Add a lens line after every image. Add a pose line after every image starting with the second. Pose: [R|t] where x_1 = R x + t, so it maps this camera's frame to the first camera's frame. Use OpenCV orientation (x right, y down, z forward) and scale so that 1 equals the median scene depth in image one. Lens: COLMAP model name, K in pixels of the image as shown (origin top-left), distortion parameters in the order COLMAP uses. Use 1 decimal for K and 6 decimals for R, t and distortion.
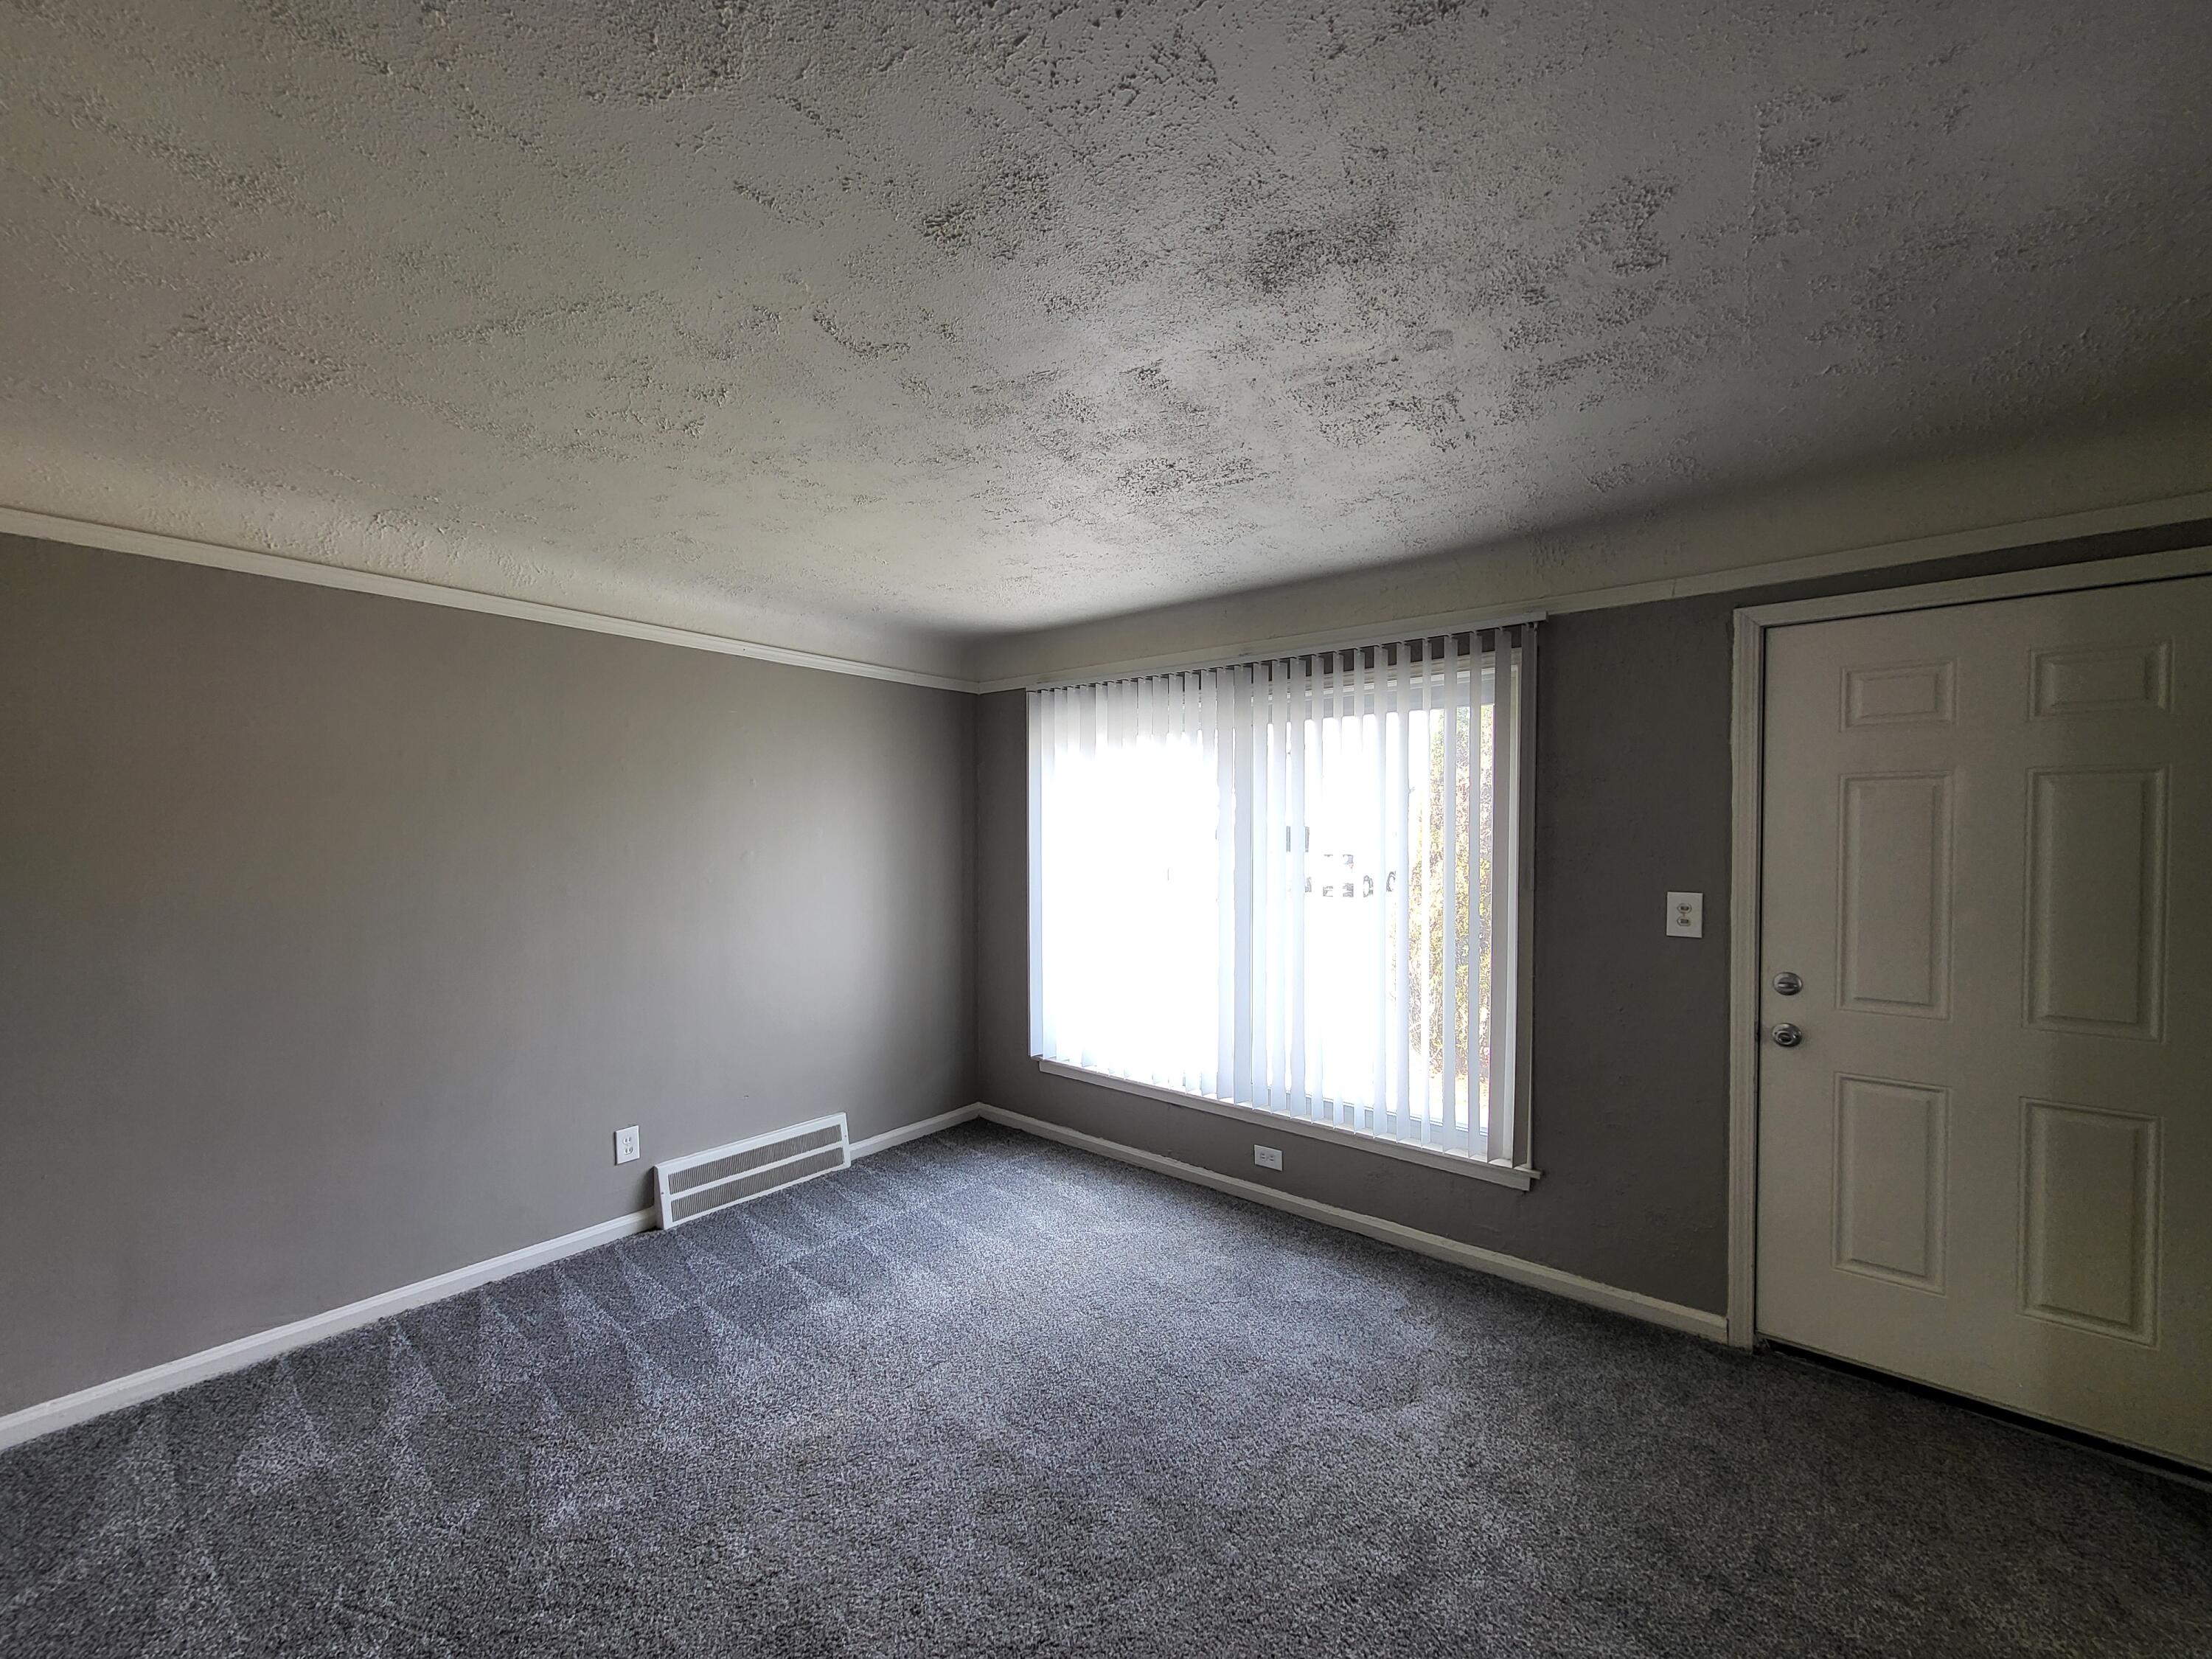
lens RADIAL K [[868.3, 0, 1102.3], [0, 868.3, 851.1], [0, 0, 1]] dist [0.012571, -0.000121]
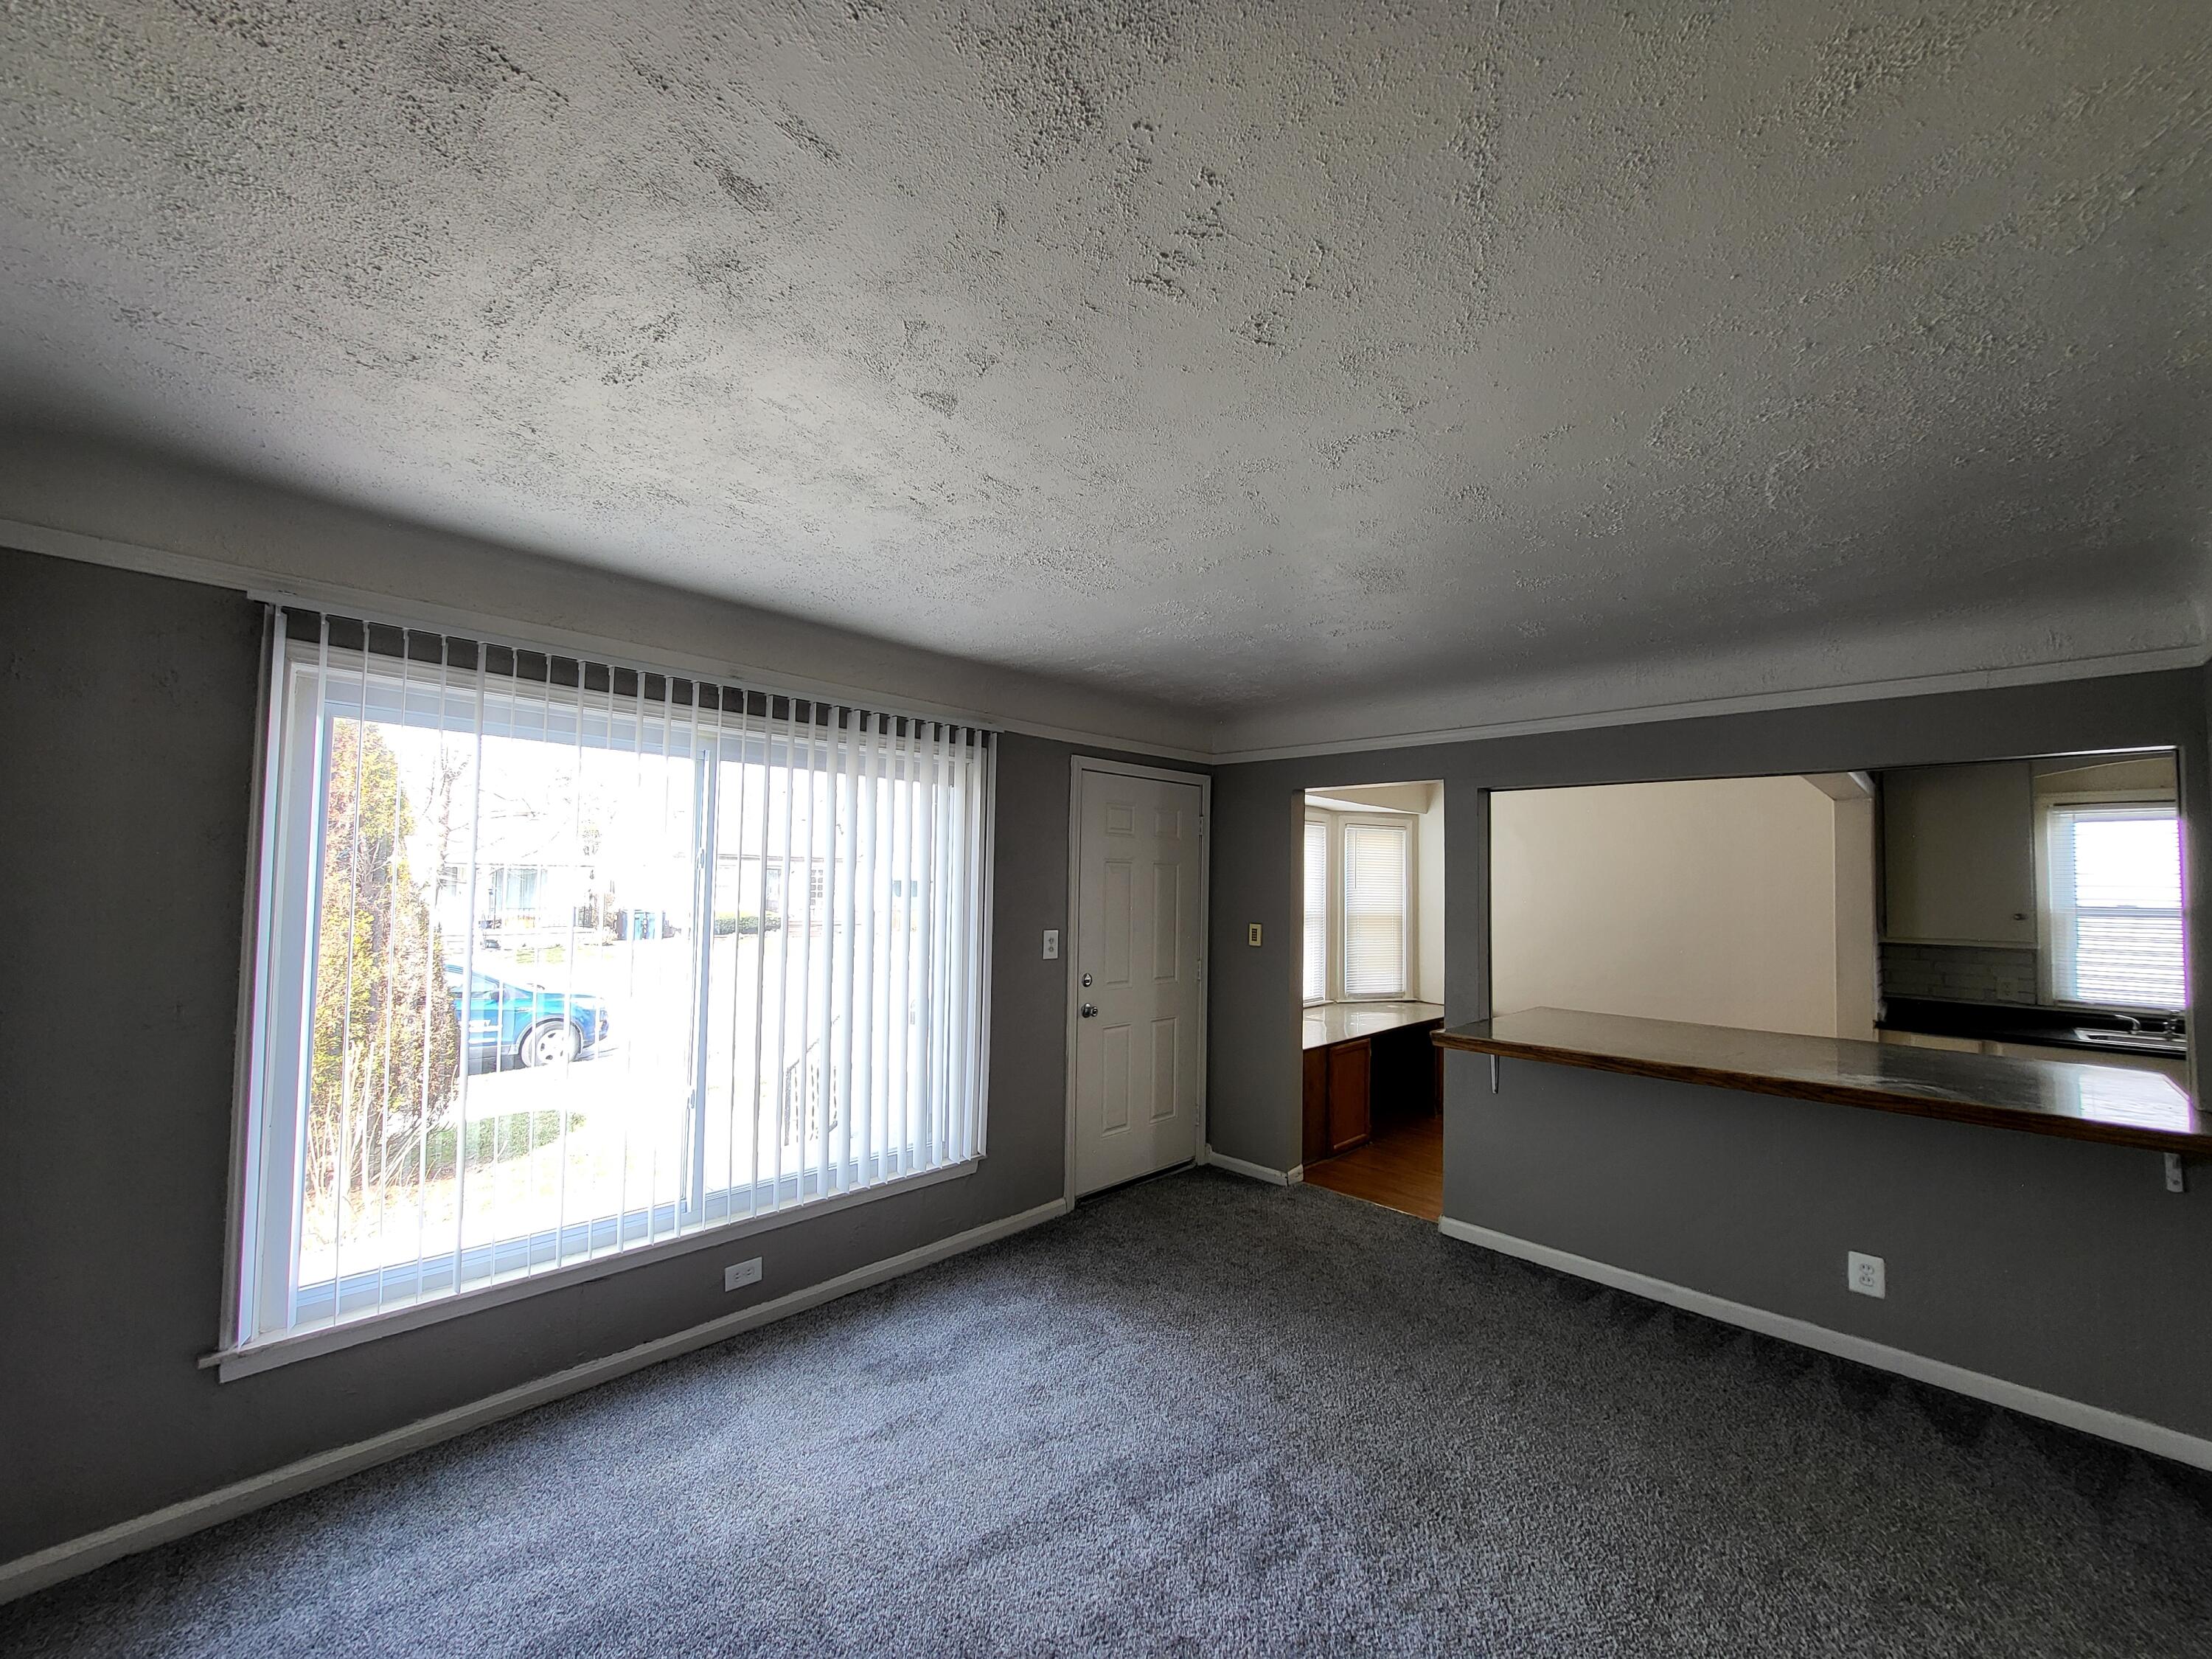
lens RADIAL K [[868.3, 0, 1102.3], [0, 868.3, 851.1], [0, 0, 1]] dist [0.012571, -0.000121]
pose [[0.092959, 0.041203, 0.994817, -0.788807], [0.007479, 0.999086, -0.042079, -0.024520], [-0.995642, 0.011352, 0.092566, 0.704666]]
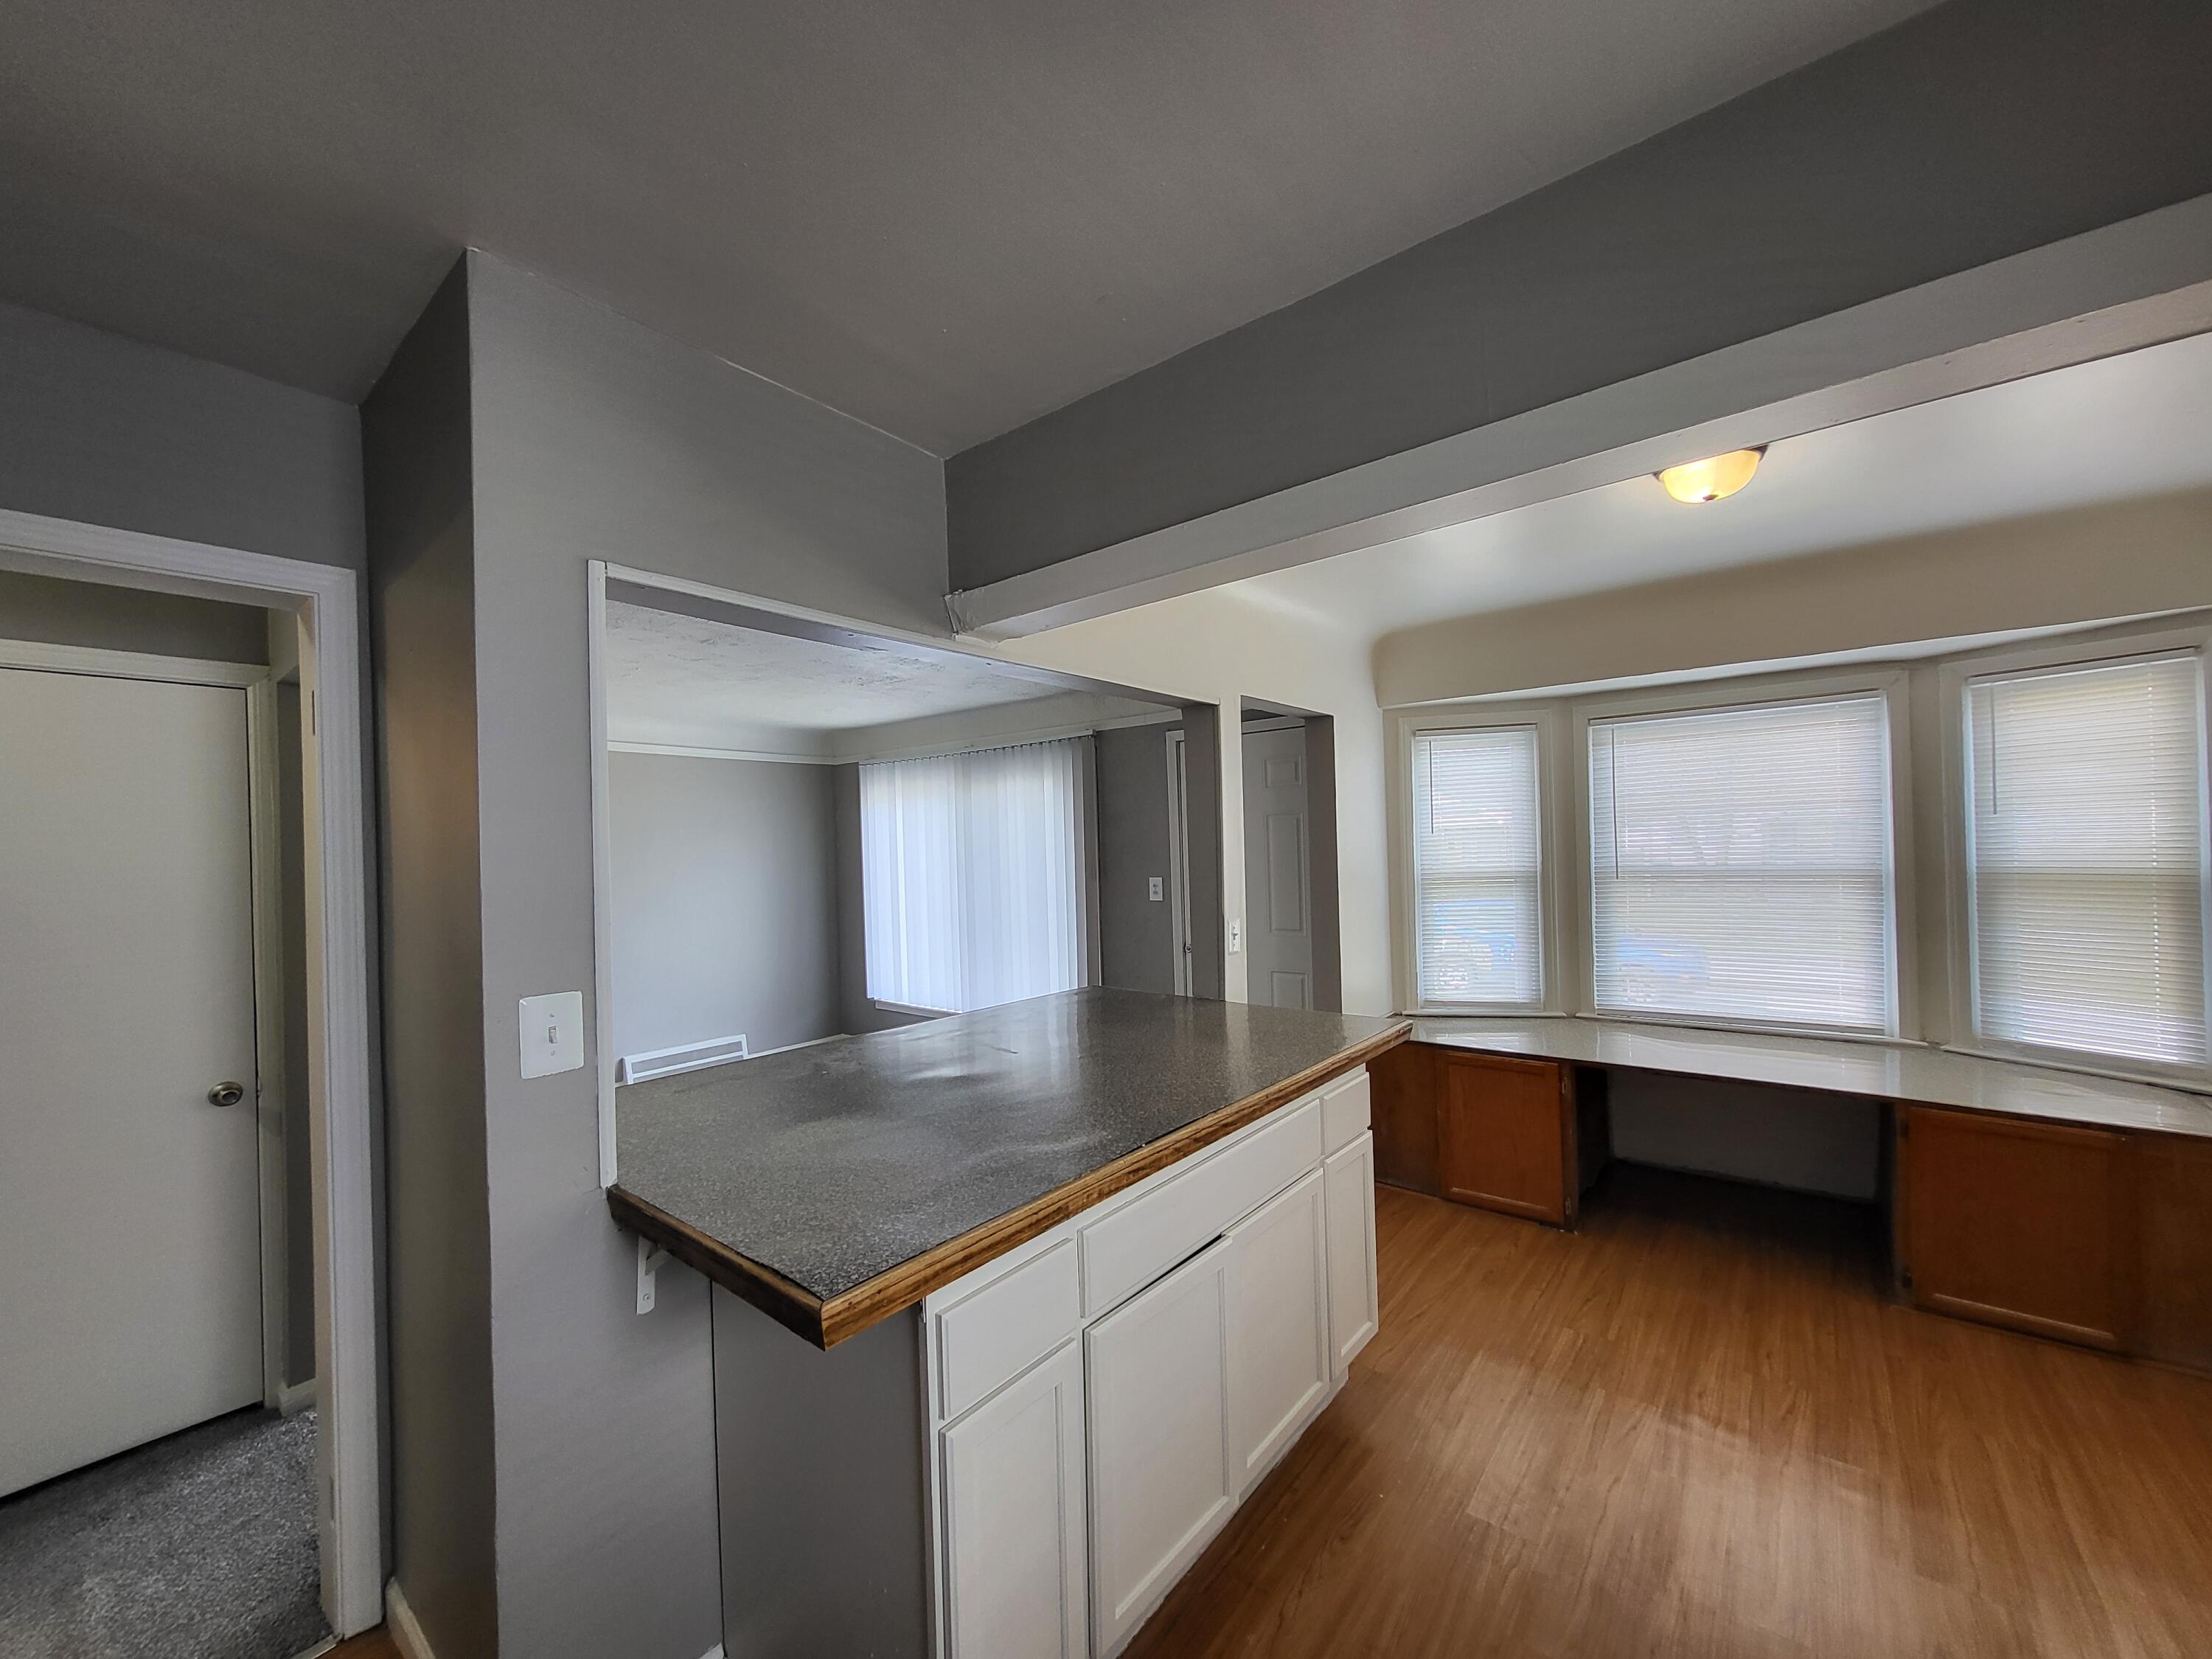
lens RADIAL K [[868.3, 0, 1102.3], [0, 868.3, 851.1], [0, 0, 1]] dist [0.012571, -0.000121]
pose [[0.999571, -0.029290, -0.000523, 0.508693], [0.029275, 0.999390, -0.019040, 0.021007], [0.001080, 0.019017, 0.999819, -0.828381]]
